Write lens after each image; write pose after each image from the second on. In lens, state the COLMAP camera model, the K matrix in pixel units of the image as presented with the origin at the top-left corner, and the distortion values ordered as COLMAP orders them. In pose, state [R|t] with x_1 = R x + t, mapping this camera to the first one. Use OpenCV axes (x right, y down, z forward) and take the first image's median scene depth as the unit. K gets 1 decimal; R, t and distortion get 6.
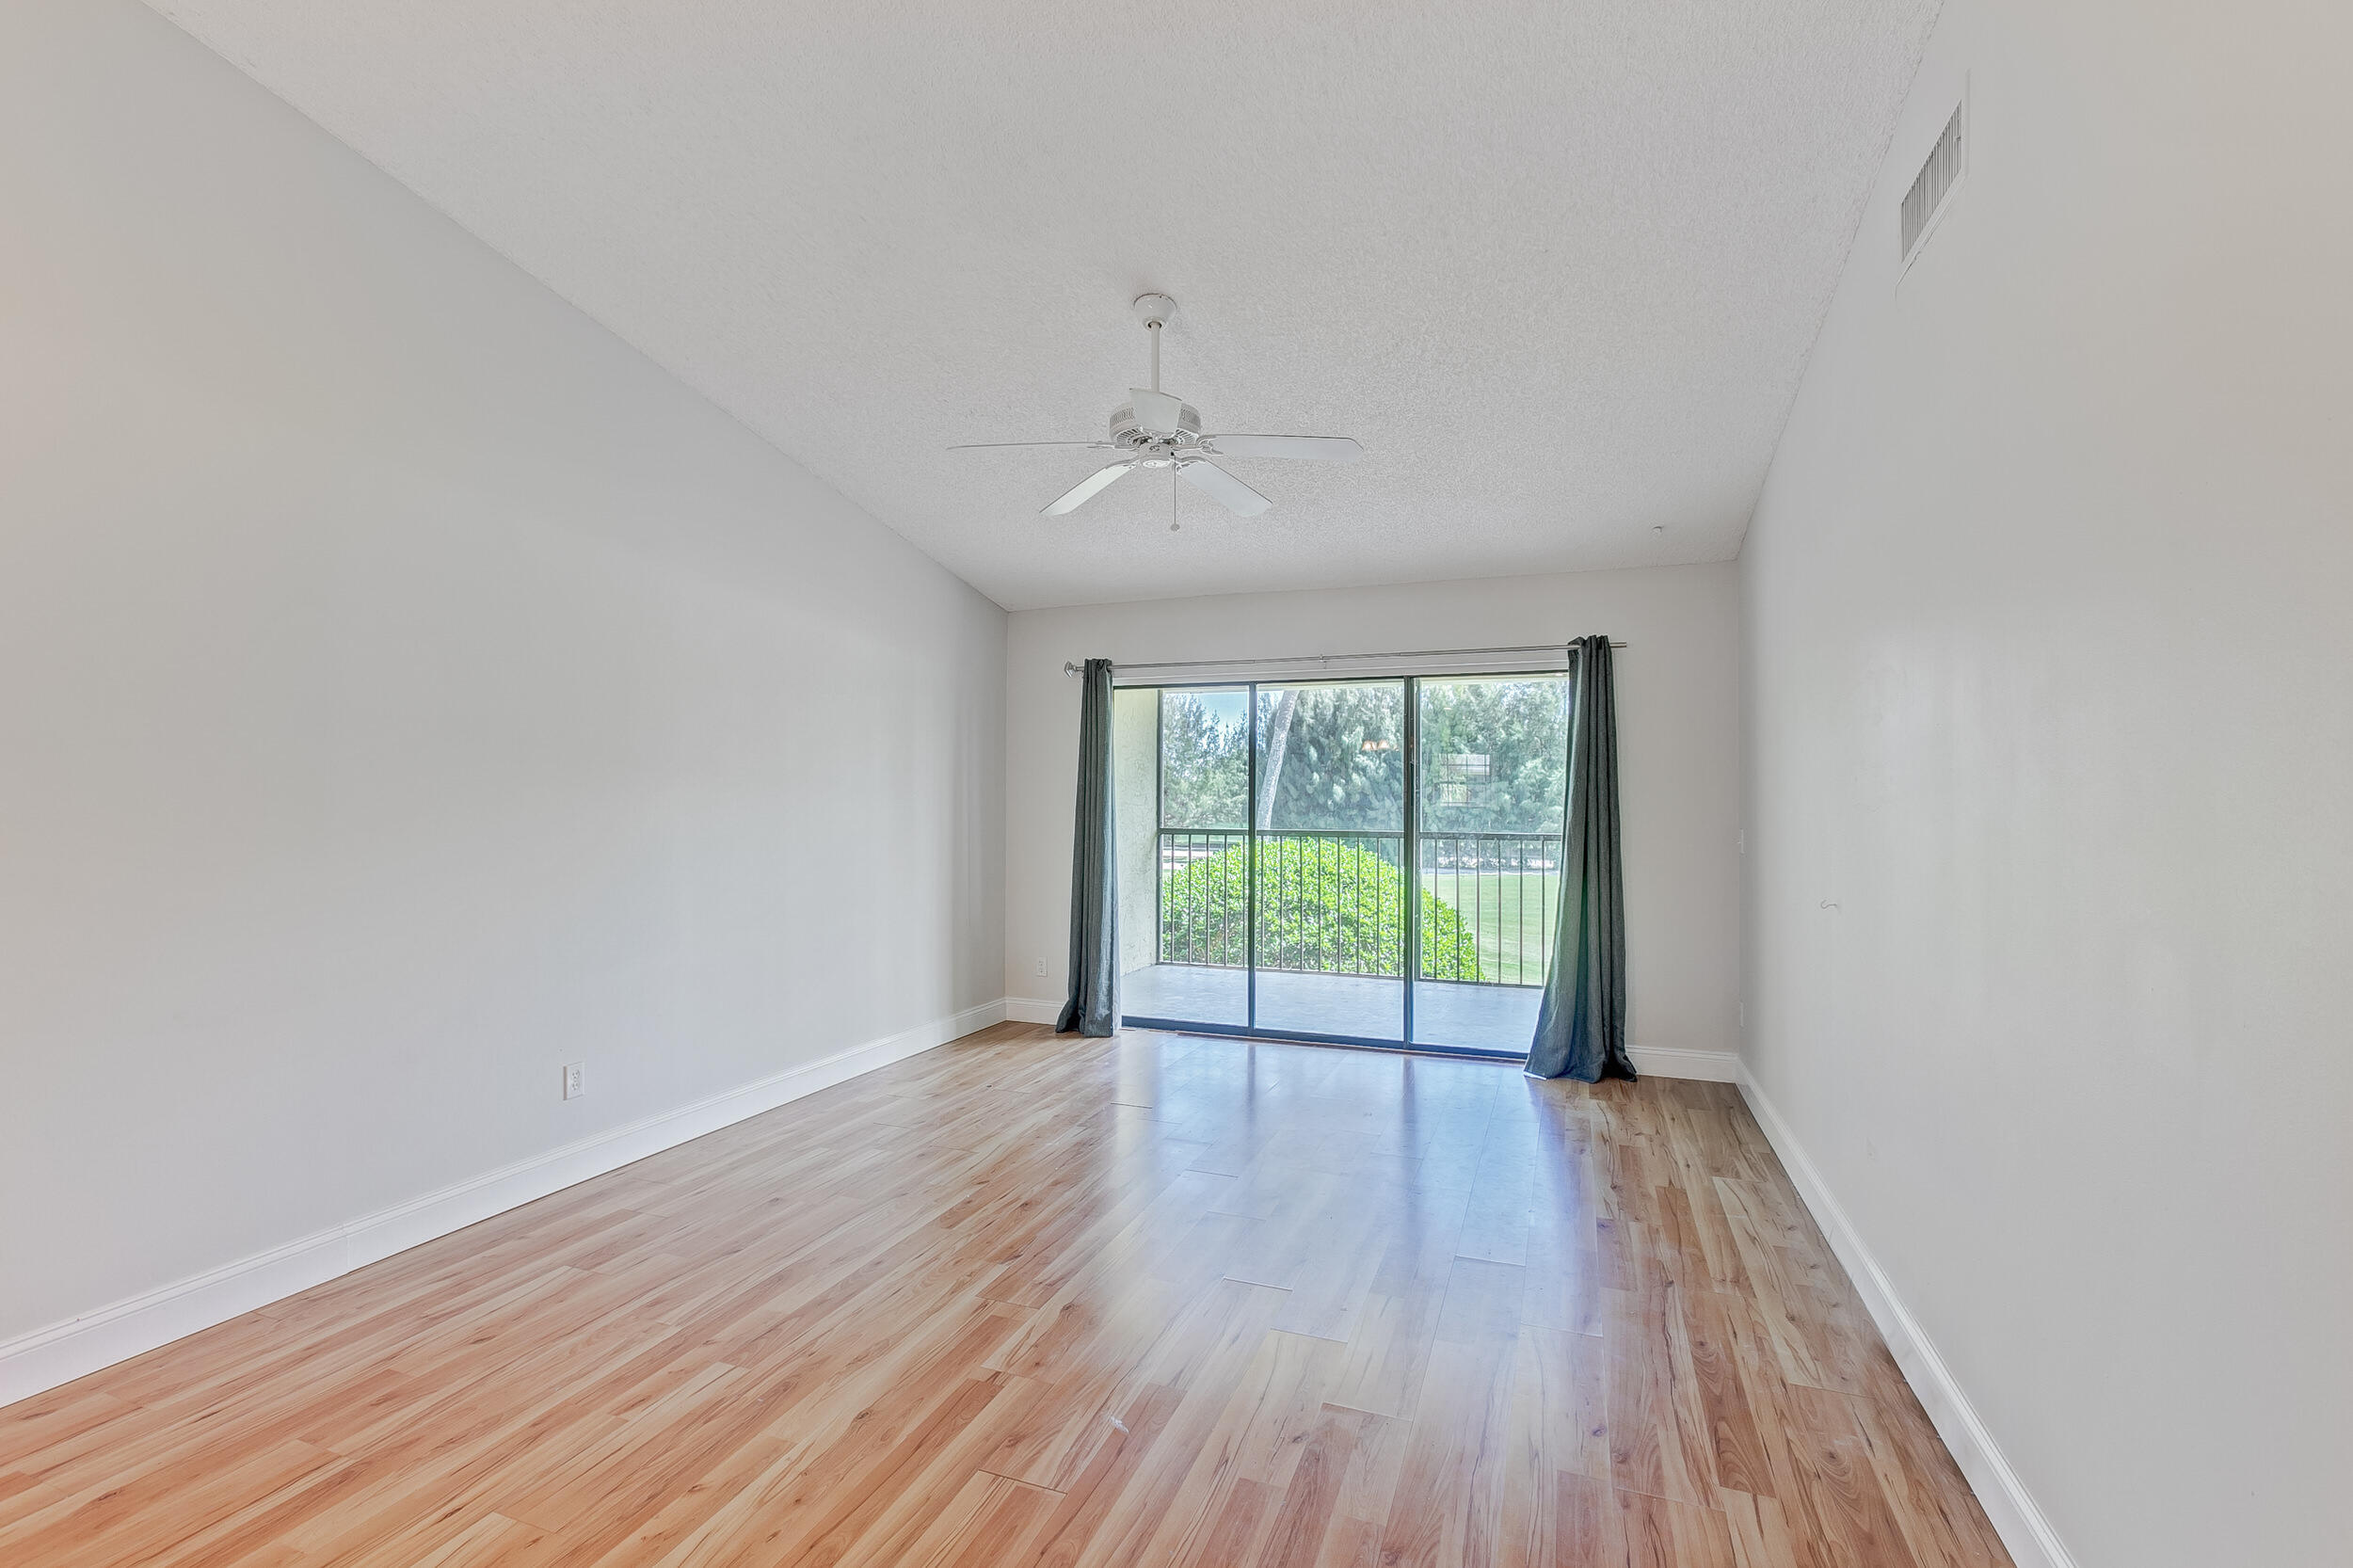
lens RADIAL K [[1053.5, 0, 1208.0], [0, 1053.5, 747.2], [0, 0, 1]] dist [-0.021072, 0.009385]
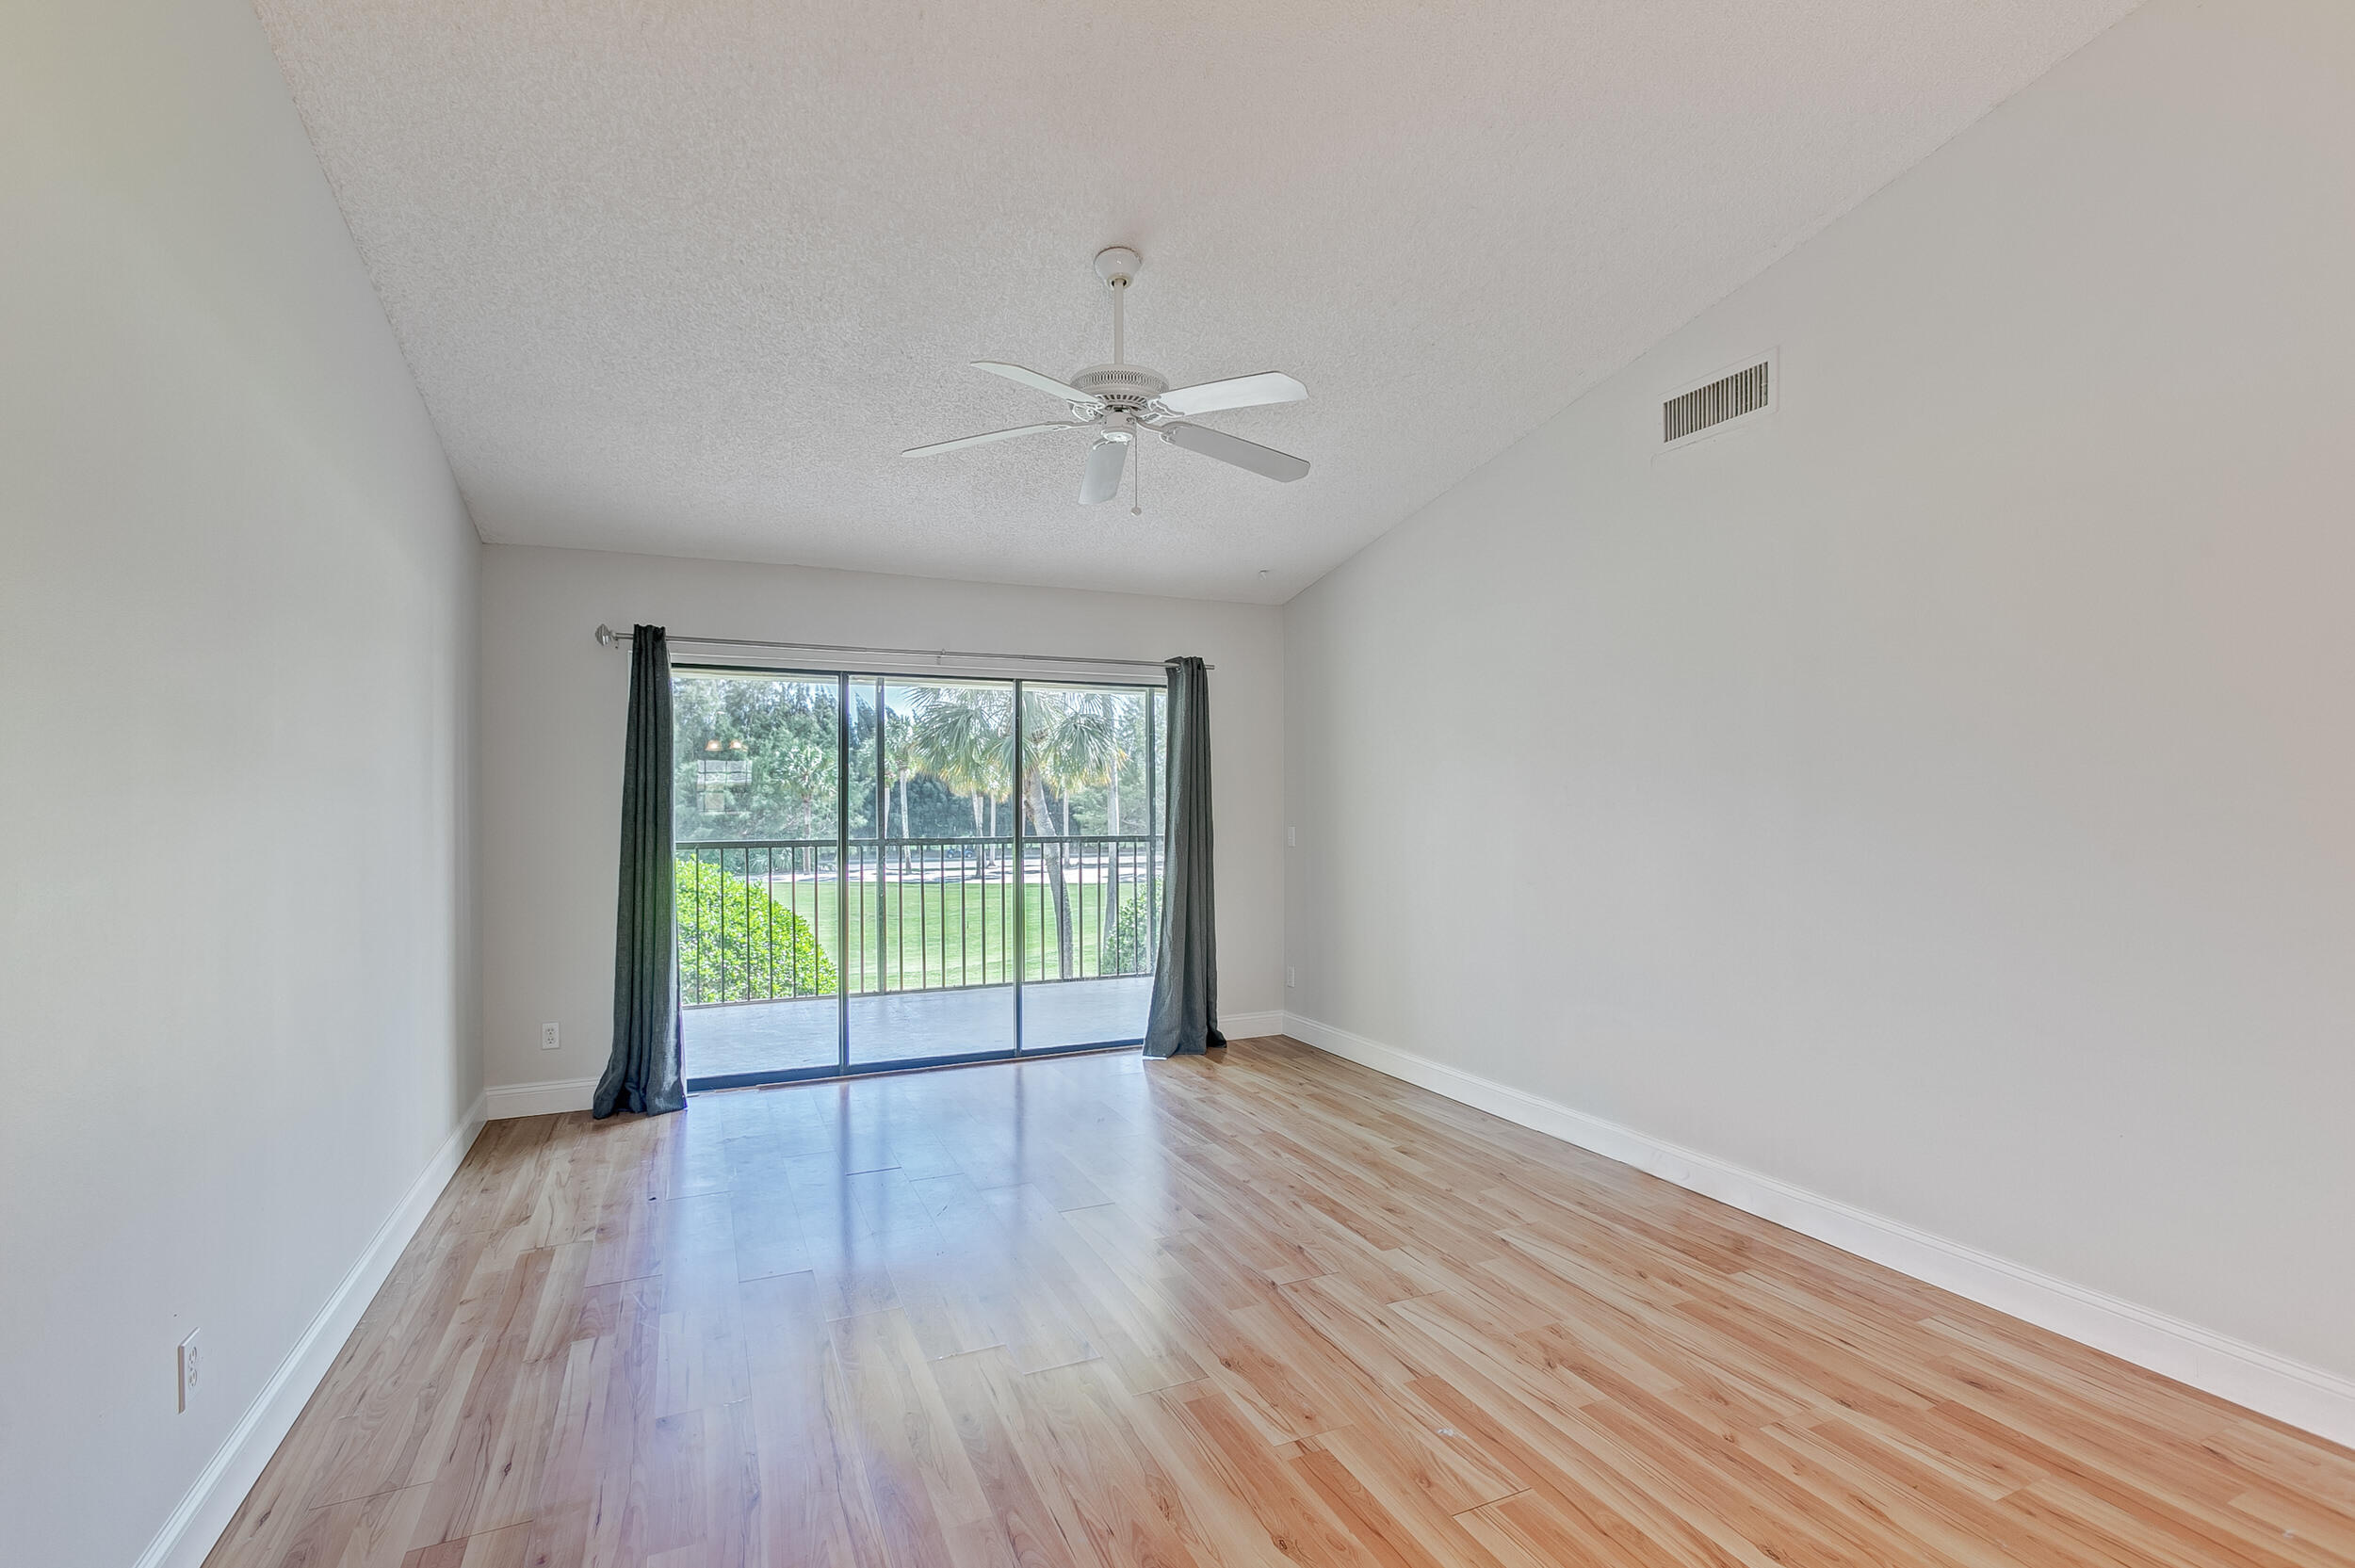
lens RADIAL K [[1054.3, 0, 1182.8], [0, 1054.3, 761.0], [0, 0, 1]] dist [-0.021072, 0.009385]
pose [[0.705683, 0.021357, 0.708206, -0.419376], [-0.027879, 0.999609, -0.002365, 0.007584], [-0.707979, -0.018075, 0.706002, 0.202794]]
